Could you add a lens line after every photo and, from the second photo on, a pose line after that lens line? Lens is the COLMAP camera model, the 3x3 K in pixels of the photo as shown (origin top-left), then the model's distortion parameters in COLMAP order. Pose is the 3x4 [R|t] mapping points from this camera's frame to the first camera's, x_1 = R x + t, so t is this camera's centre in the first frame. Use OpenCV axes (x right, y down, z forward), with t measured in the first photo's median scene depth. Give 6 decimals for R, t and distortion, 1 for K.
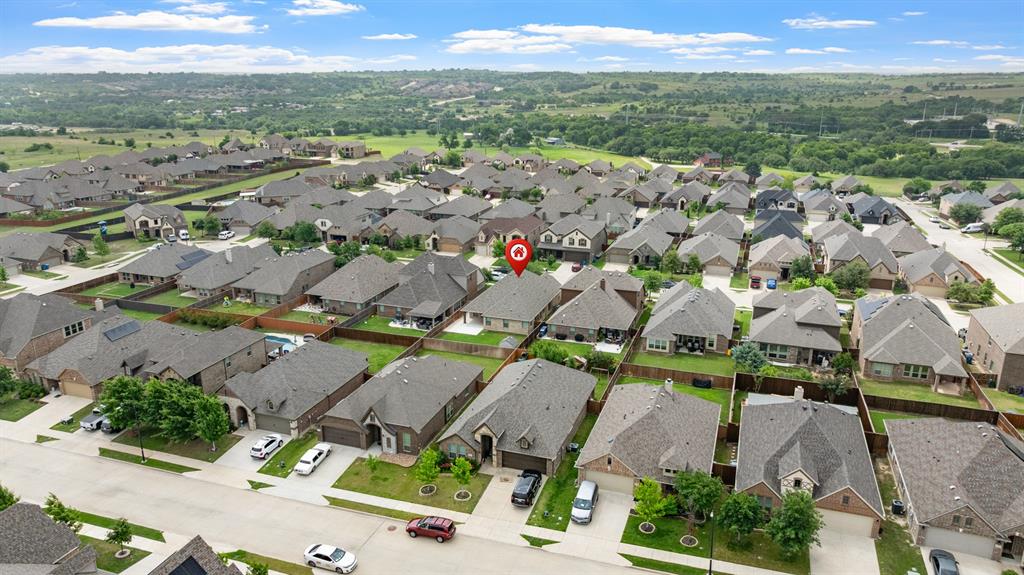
lens RADIAL K [[721.1, 0, 512.1], [0, 721.1, 280.5], [0, 0, 1]] dist [-0.024323, 0.014301]
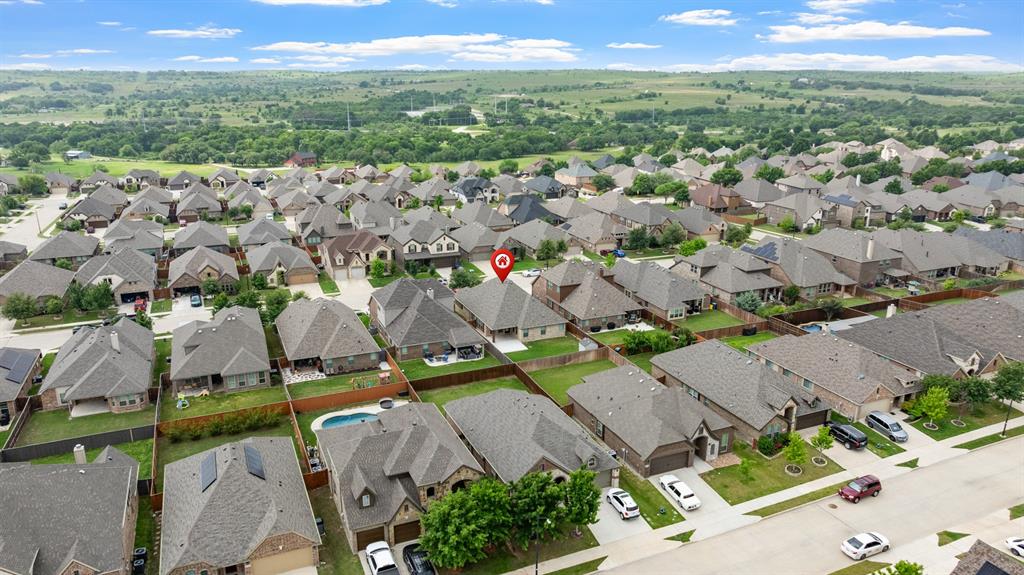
lens RADIAL K [[721.1, 0, 512.3], [0, 721.1, 294.4], [0, 0, 1]] dist [-0.024323, 0.014301]
pose [[0.732437, -0.200217, 0.650730, -0.674490], [0.186729, 0.978206, 0.090800, -0.085933], [-0.654728, 0.055004, 0.753861, 0.293448]]
